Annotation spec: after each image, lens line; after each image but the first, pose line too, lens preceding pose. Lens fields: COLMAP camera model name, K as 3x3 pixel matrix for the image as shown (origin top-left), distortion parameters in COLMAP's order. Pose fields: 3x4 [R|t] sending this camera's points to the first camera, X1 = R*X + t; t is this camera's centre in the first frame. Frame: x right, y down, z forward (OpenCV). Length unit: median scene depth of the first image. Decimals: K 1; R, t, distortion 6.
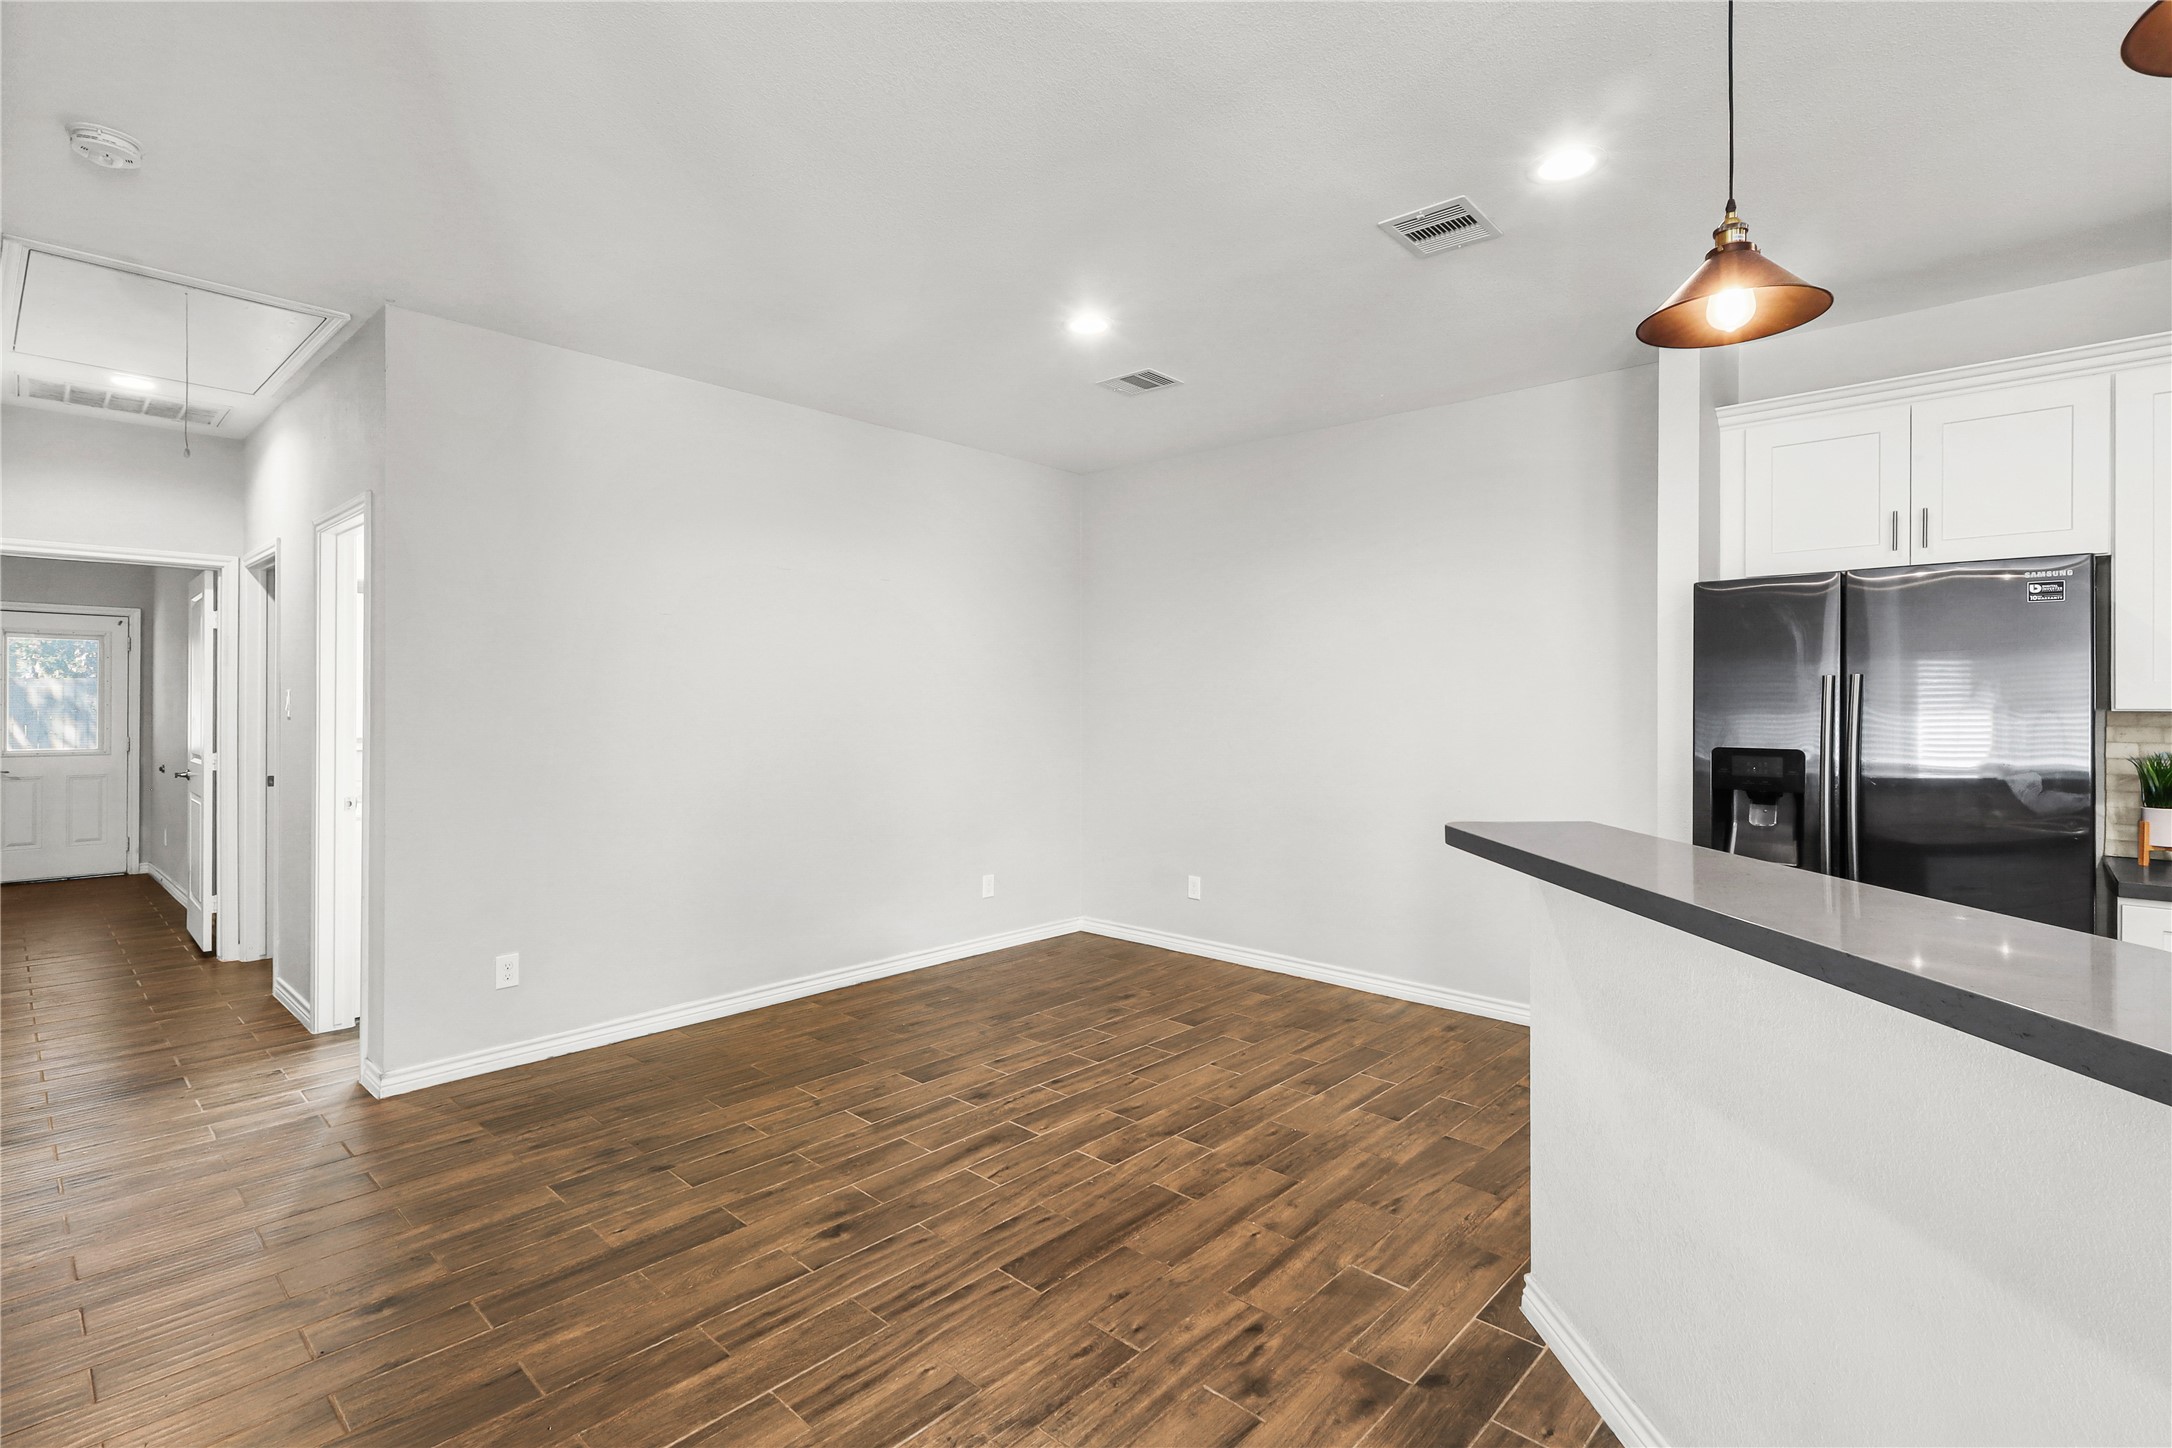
lens RADIAL K [[1011.7, 0, 1081.2], [0, 1011.7, 713.4], [0, 0, 1]] dist [-0.000493, -0.000232]
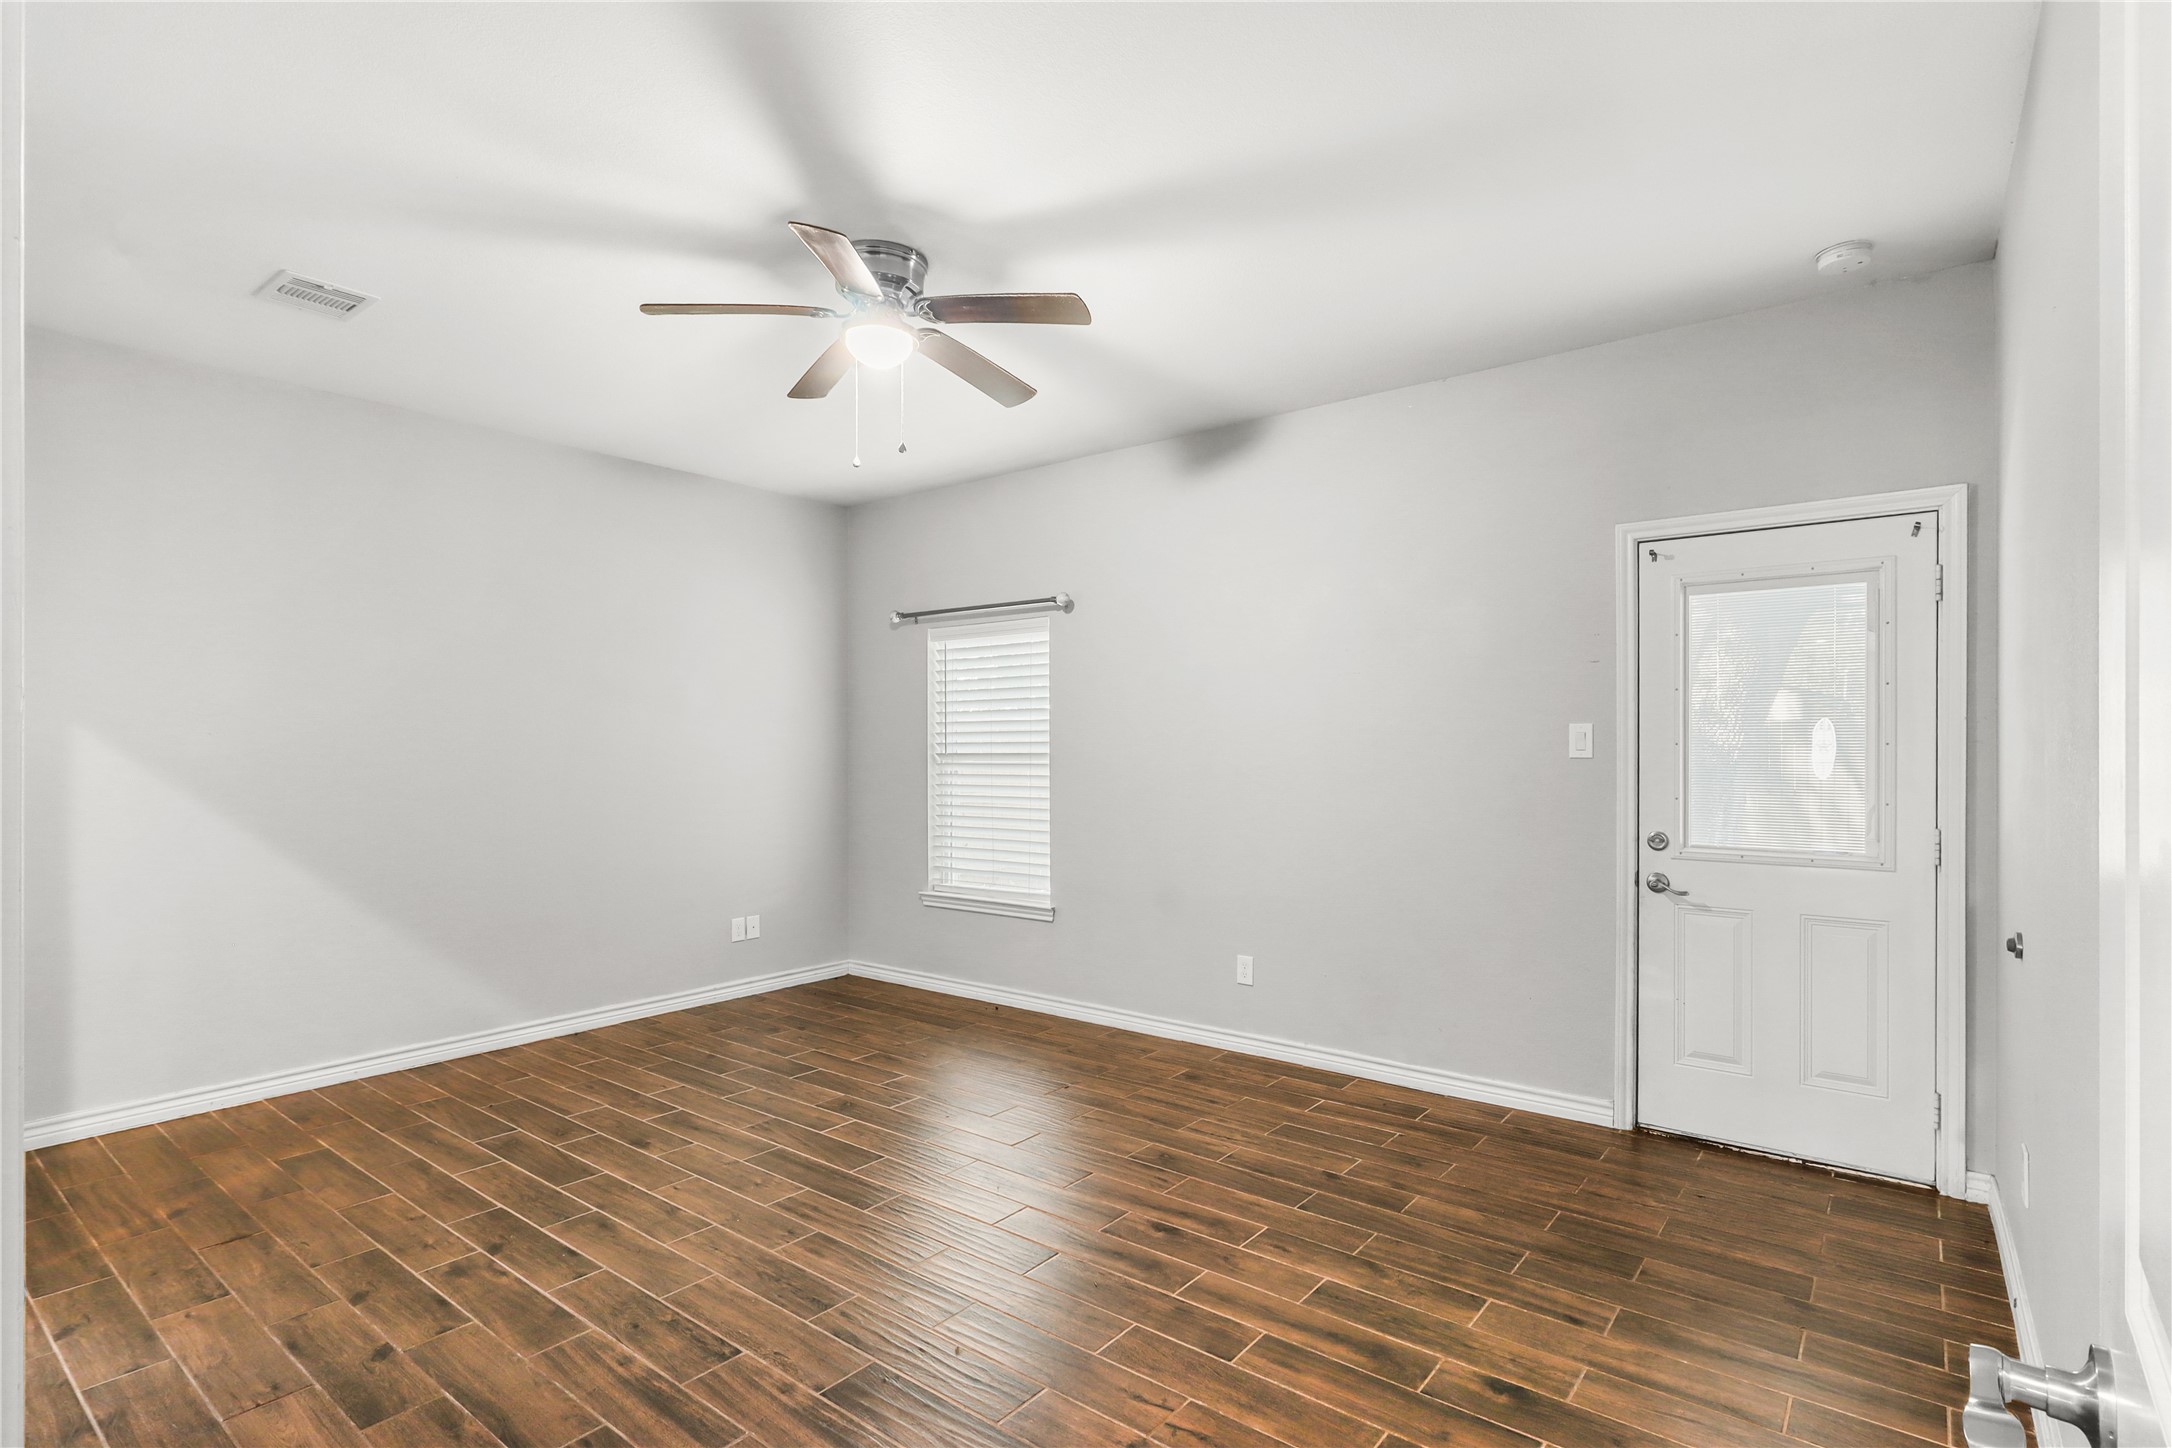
lens RADIAL K [[1052.2, 0, 1090.0], [0, 1052.2, 736.5], [0, 0, 1]] dist [-0.000247, 0.000127]
pose [[0.094908, -0.007015, -0.995461, -0.579641], [-0.003122, 0.999968, -0.007344, -0.007189], [0.995481, 0.003805, 0.094883, 0.646066]]
